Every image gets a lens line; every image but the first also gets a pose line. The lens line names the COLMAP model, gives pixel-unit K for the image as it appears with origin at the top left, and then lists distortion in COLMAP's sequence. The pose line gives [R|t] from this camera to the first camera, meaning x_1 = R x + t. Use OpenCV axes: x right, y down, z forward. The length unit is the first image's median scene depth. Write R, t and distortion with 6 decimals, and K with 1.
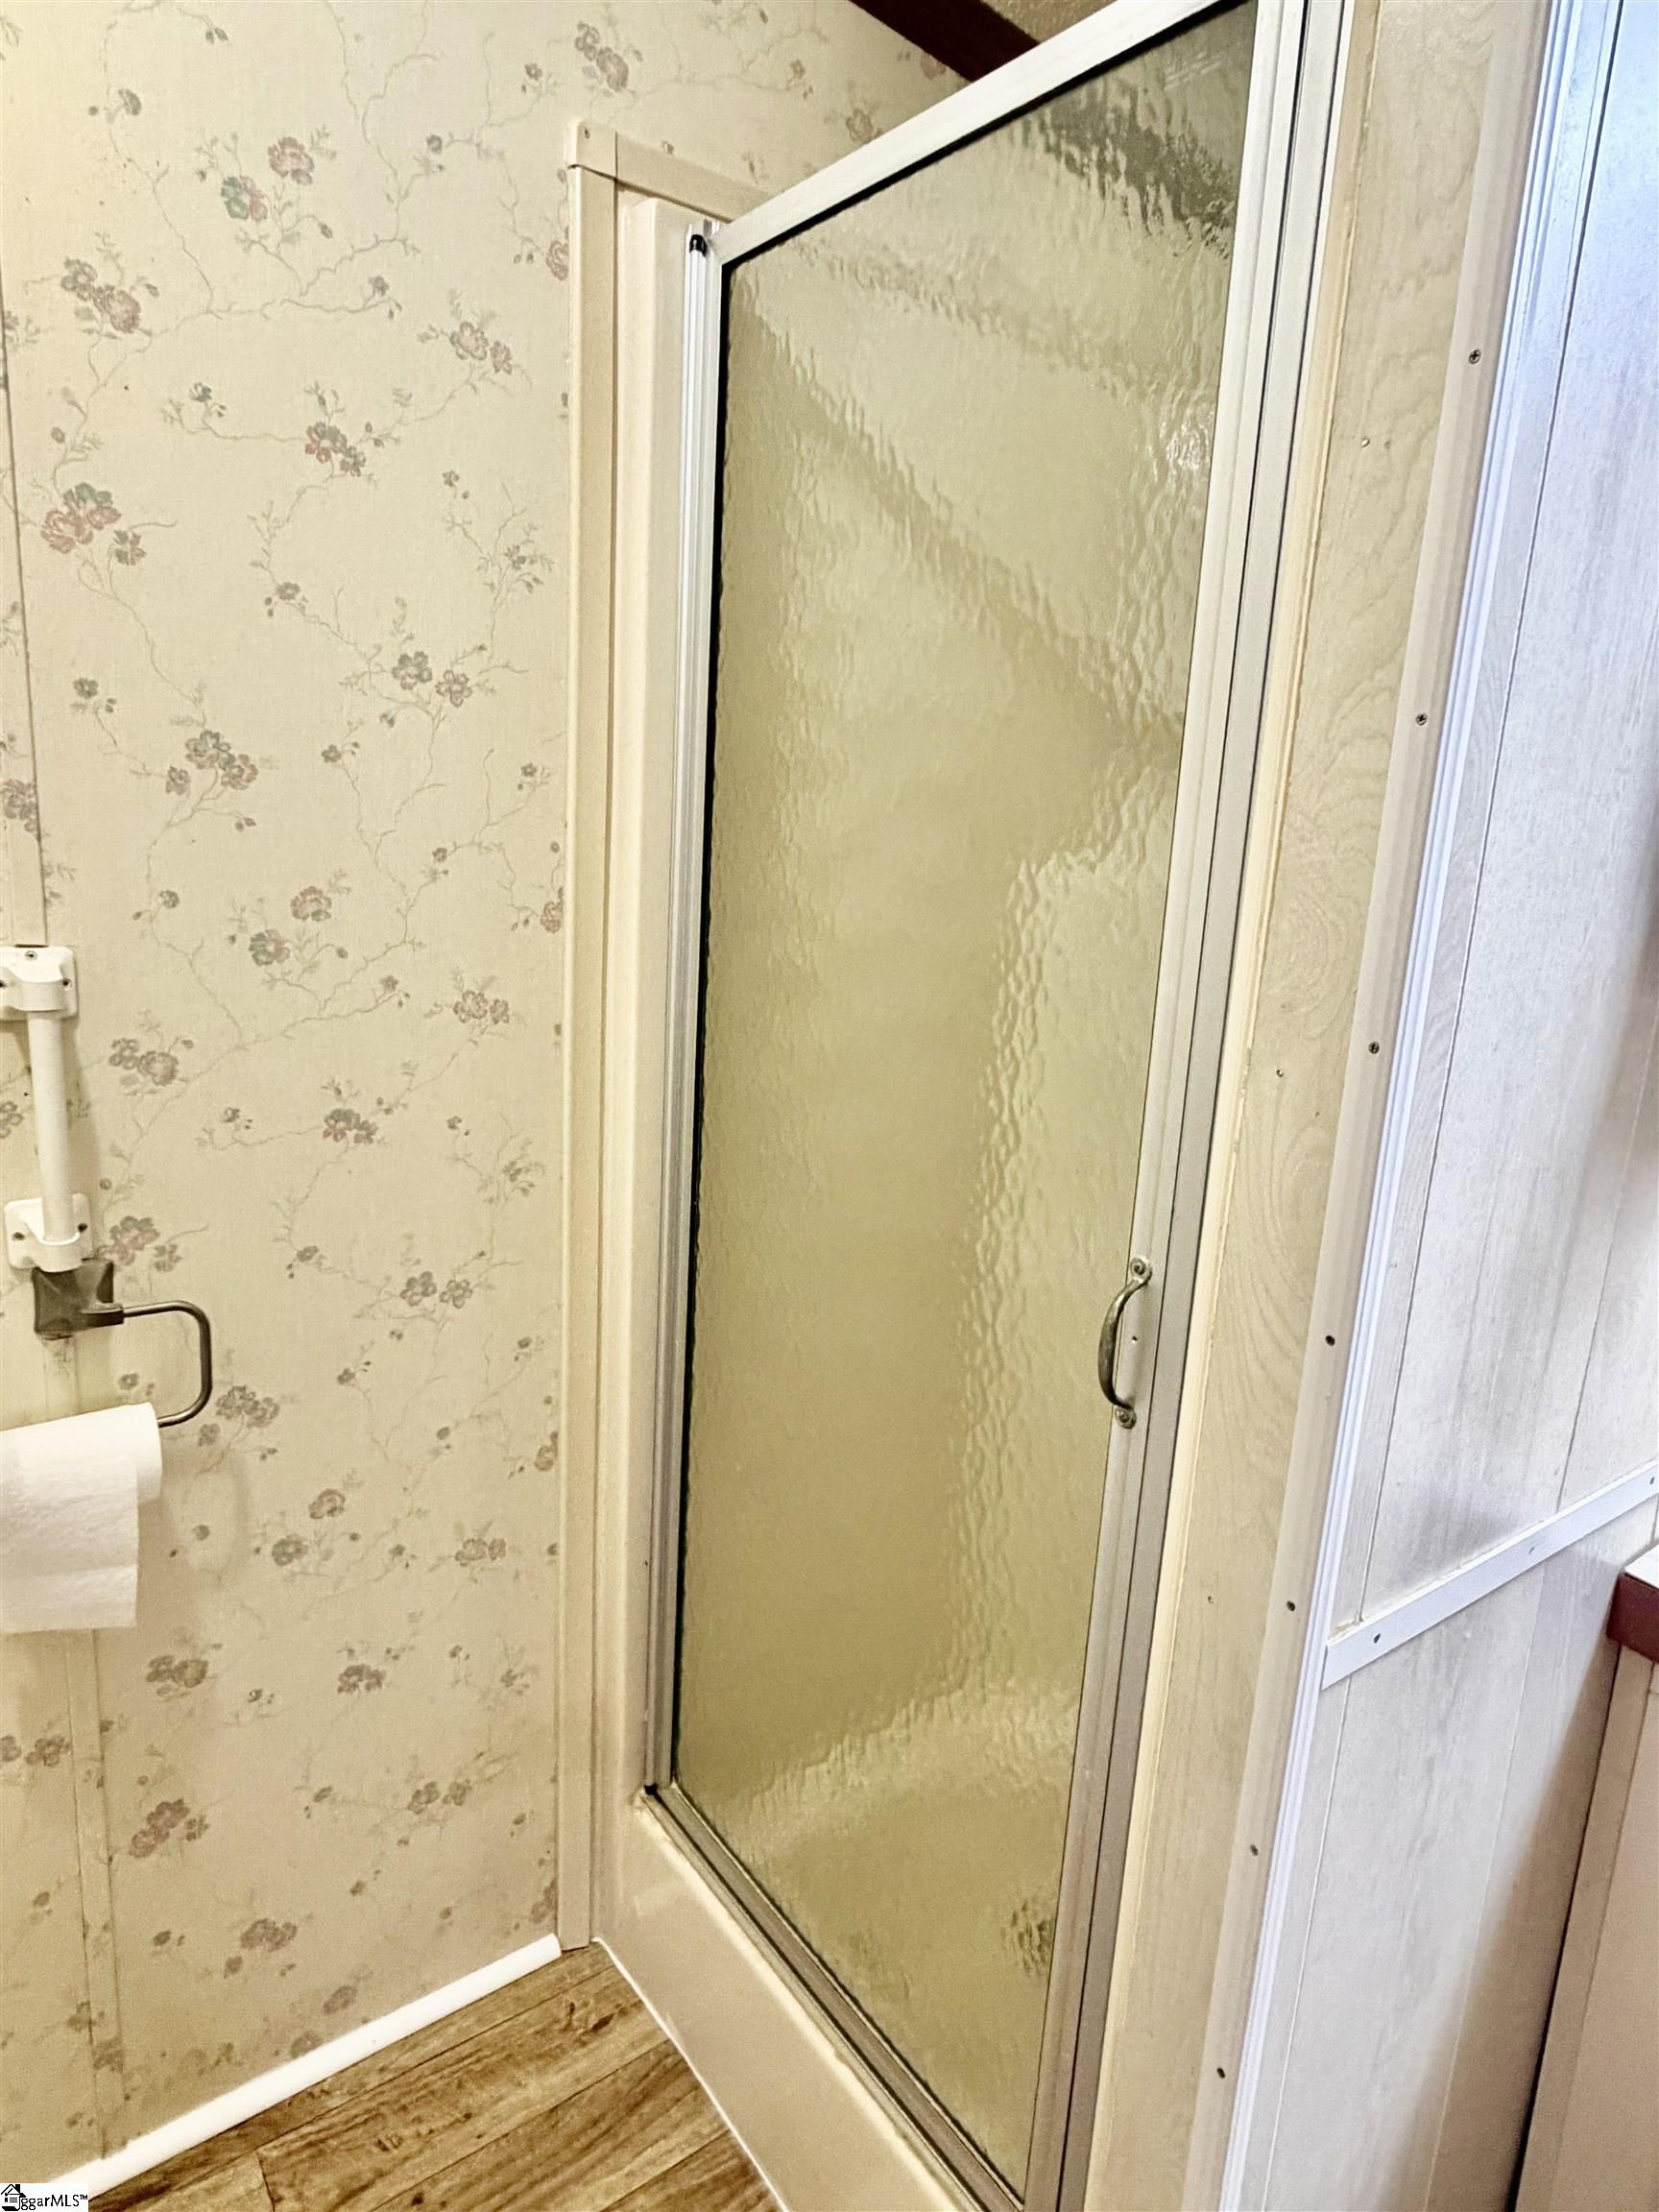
lens RADIAL K [[1337.3, 0, 822.5], [0, 1337.3, 1101.3], [0, 0, 1]] dist [-0.002492, 0.000966]
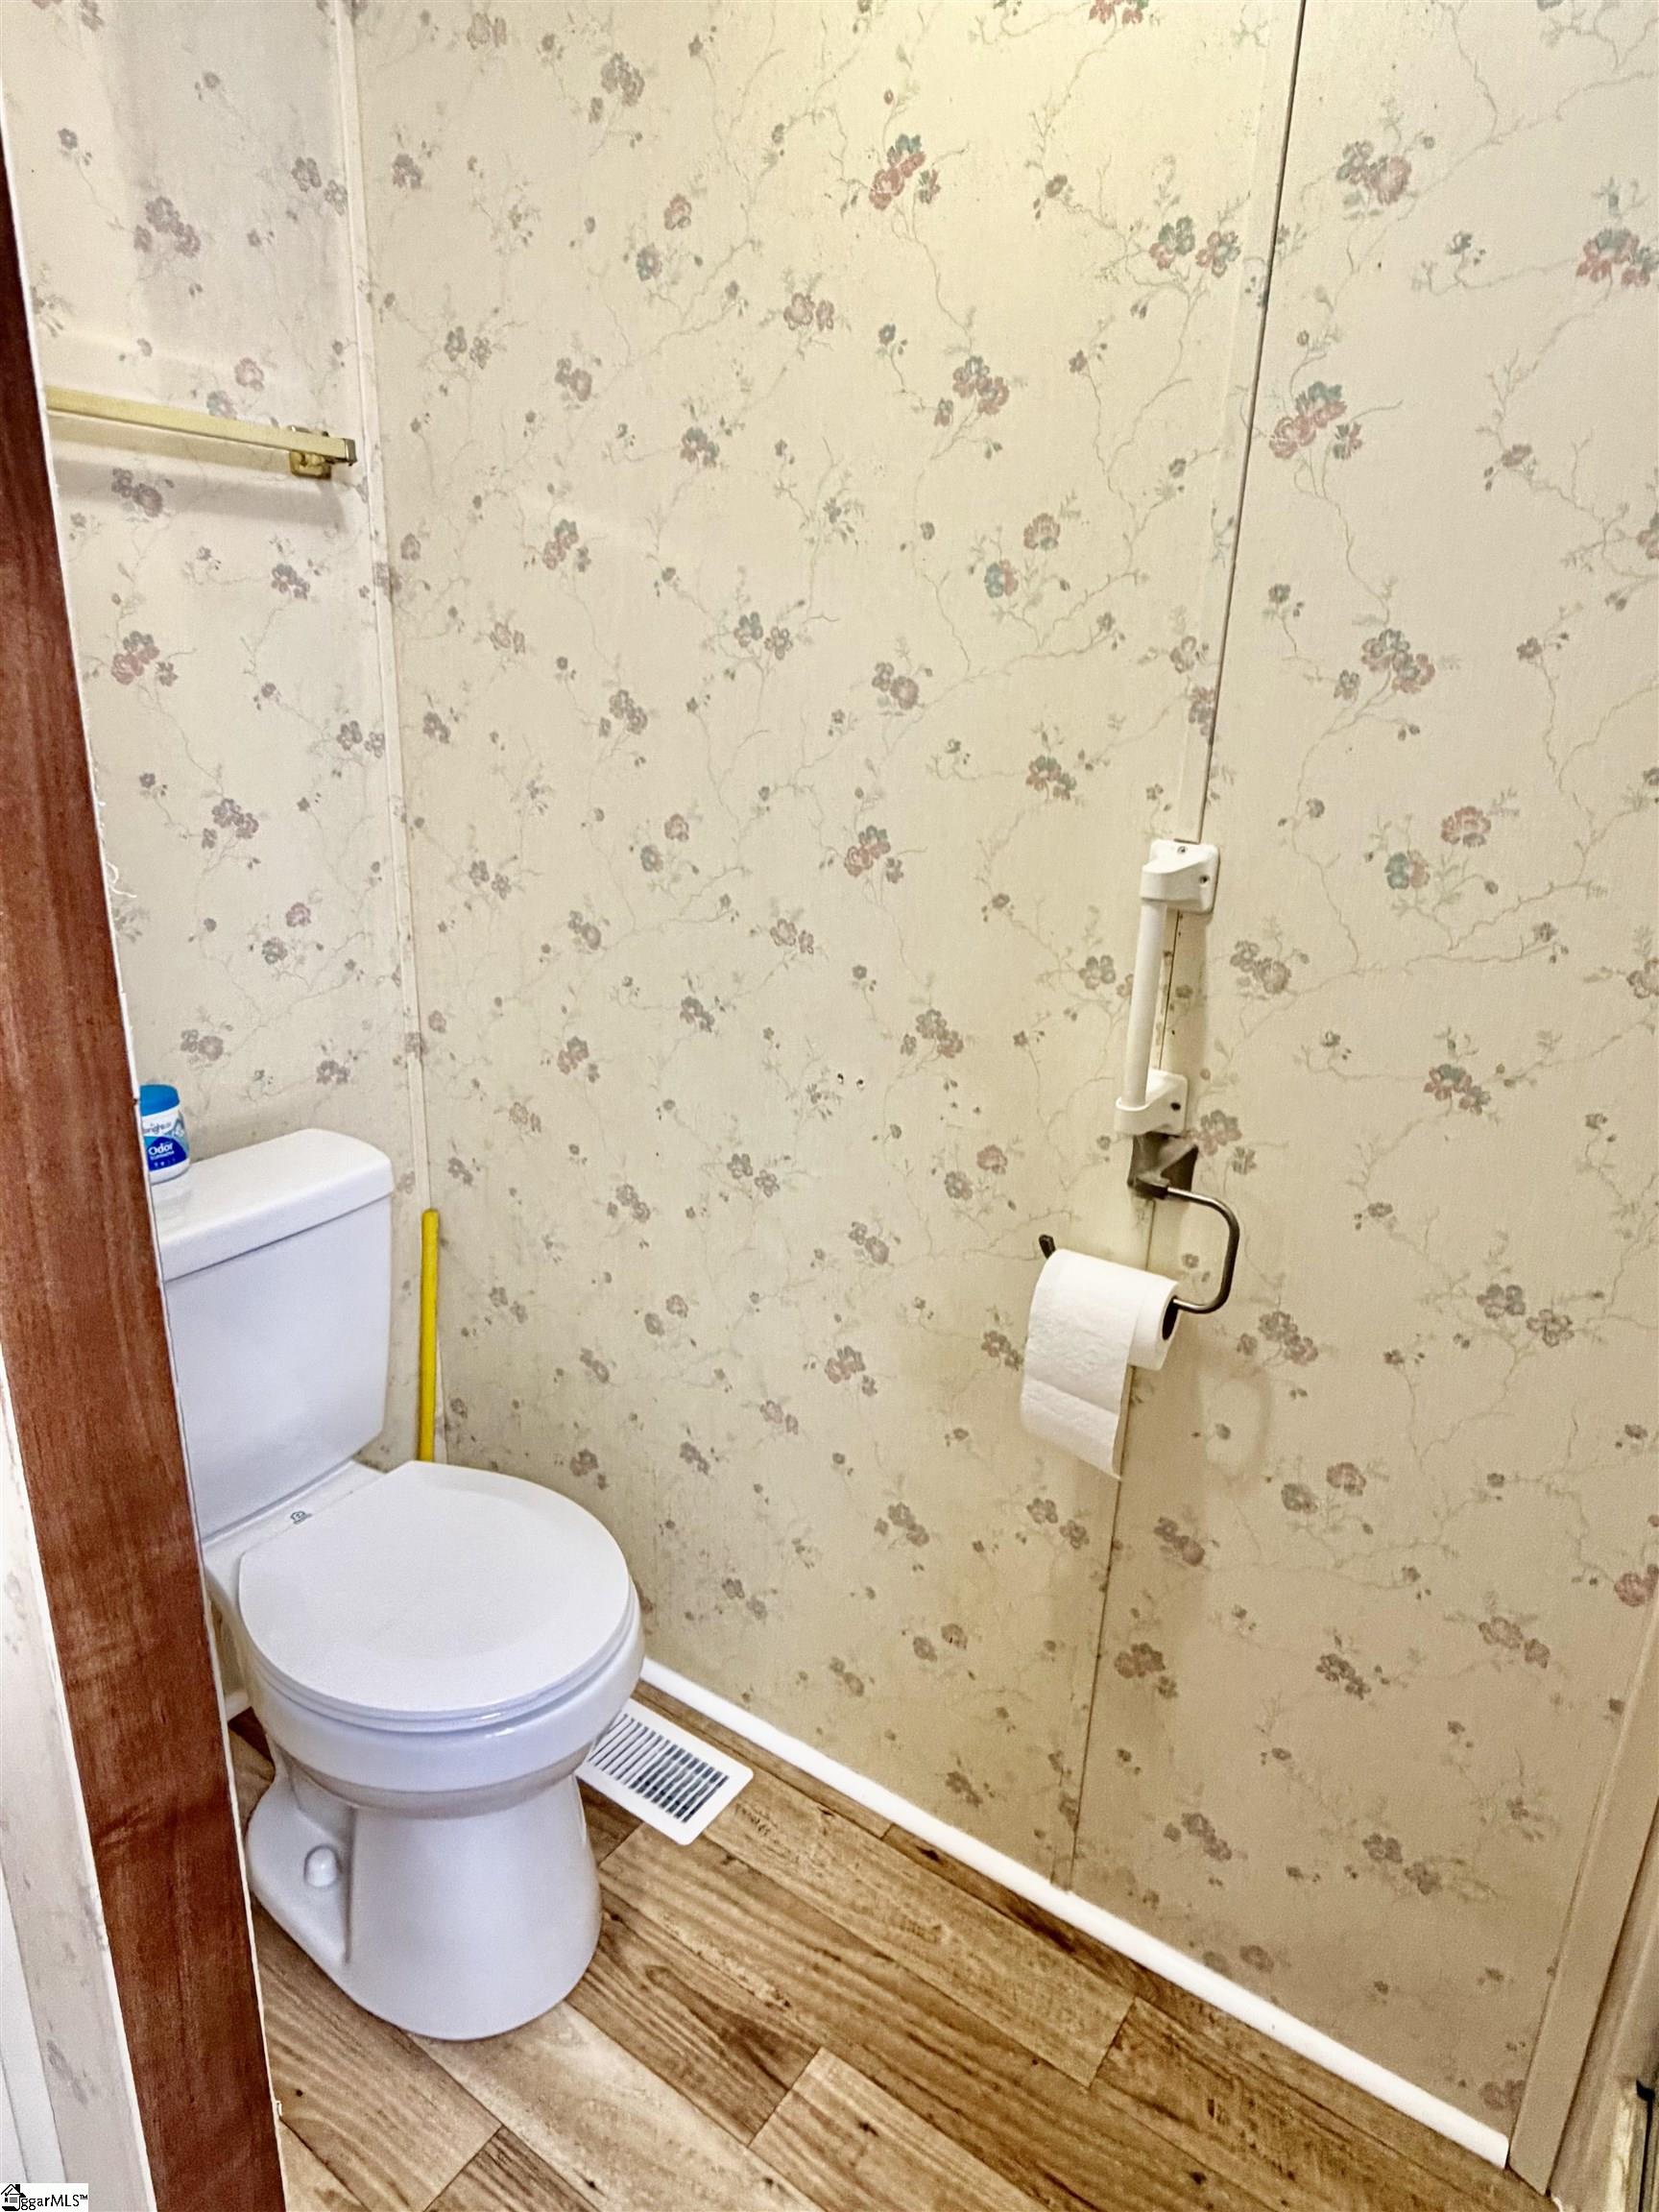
lens RADIAL K [[1337.3, 0, 819.0], [0, 1337.3, 1100.6], [0, 0, 1]] dist [-0.002492, 0.000966]
pose [[0.319221, 0.252776, -0.913347, 0.324451], [-0.218262, 0.957472, 0.188704, -0.048810], [0.922204, 0.139111, 0.360817, 0.322221]]
